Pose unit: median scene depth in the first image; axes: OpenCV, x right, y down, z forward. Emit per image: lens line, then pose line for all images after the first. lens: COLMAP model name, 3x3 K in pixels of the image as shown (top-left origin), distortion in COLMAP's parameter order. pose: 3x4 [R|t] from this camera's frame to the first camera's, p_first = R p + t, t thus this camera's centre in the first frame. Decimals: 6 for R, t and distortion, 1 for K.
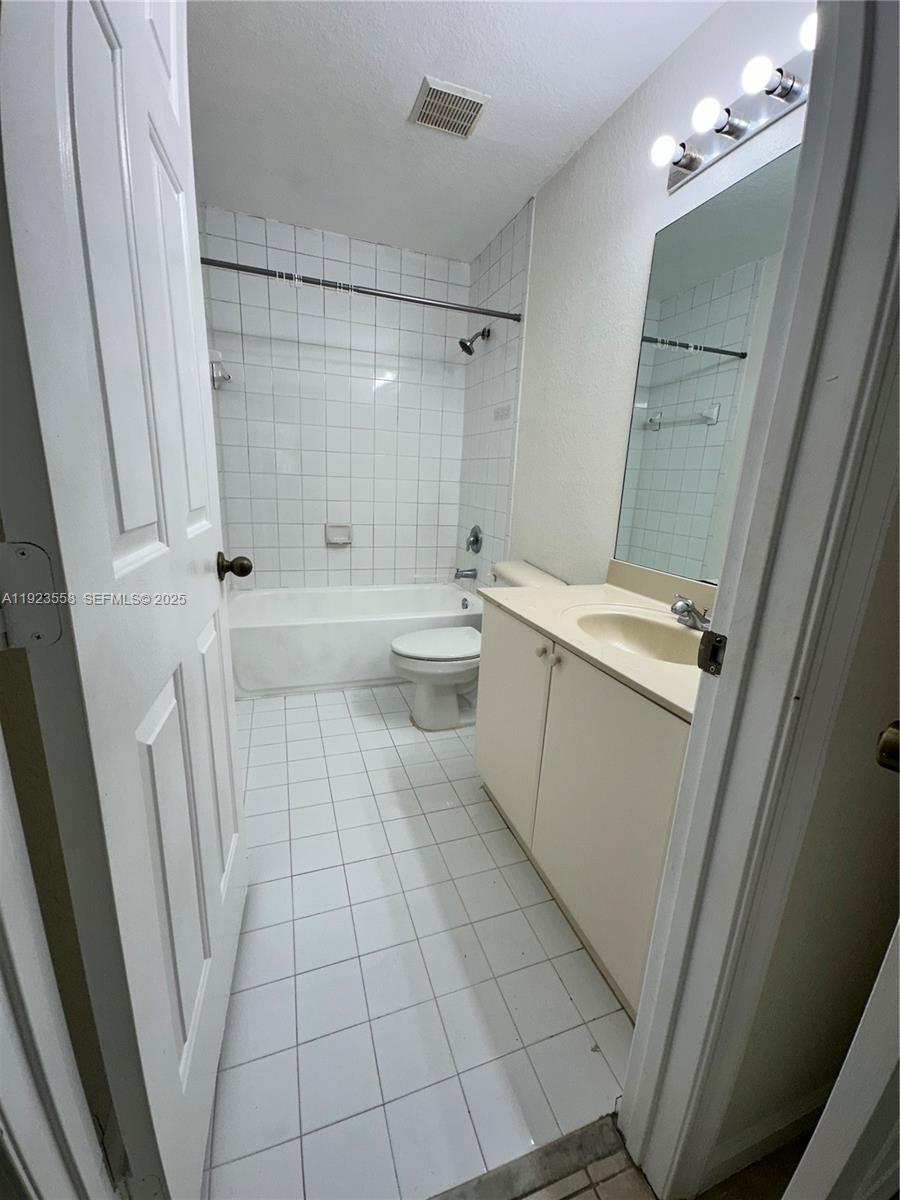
lens RADIAL K [[474.8, 0, 446.7], [0, 474.8, 601.8], [0, 0, 1]] dist [0.004515, -0.003119]
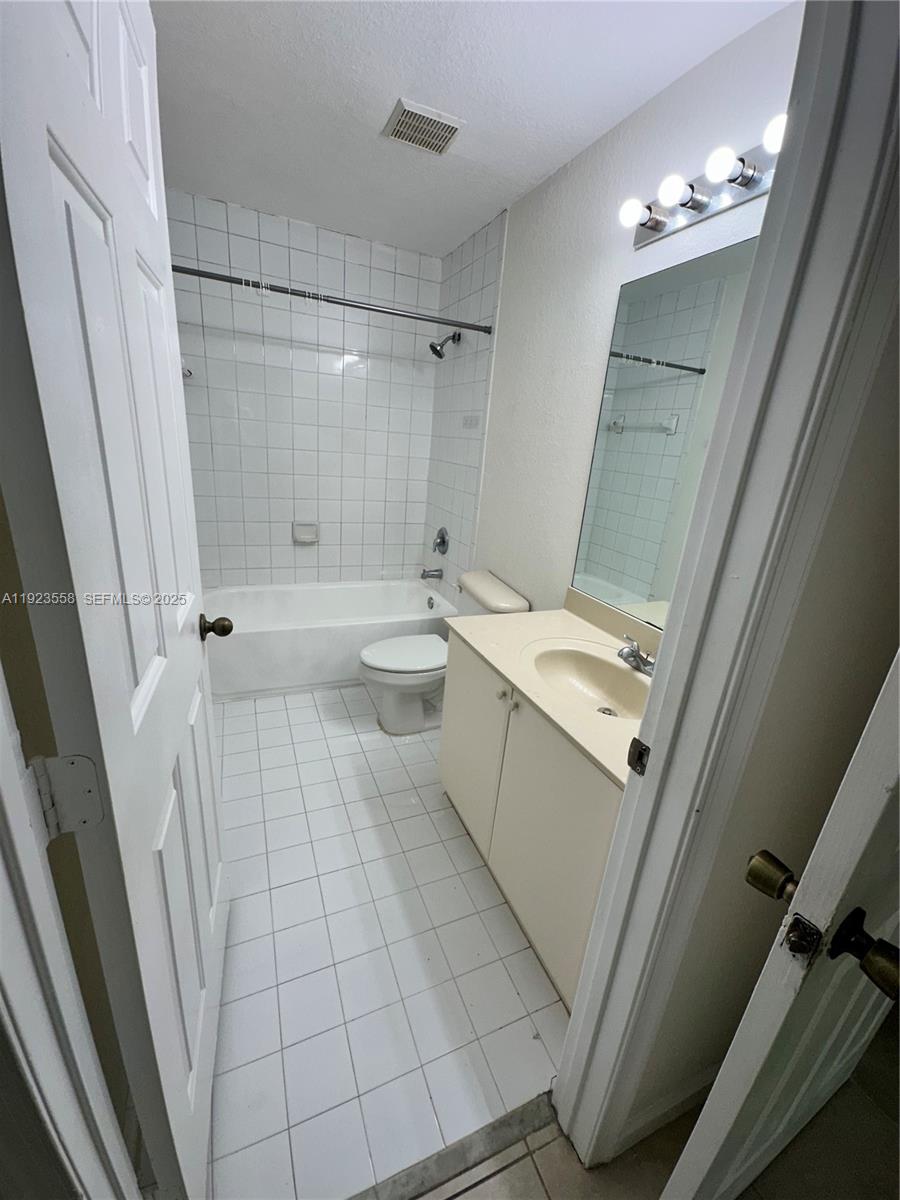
lens RADIAL K [[474.8, 0, 445.9], [0, 474.8, 603.8], [0, 0, 1]] dist [0.004515, -0.003119]
pose [[0.997244, 0.011800, 0.073253, -0.010541], [-0.017445, 0.996885, 0.076913, -0.154144], [-0.072117, -0.077979, 0.994343, -0.058624]]
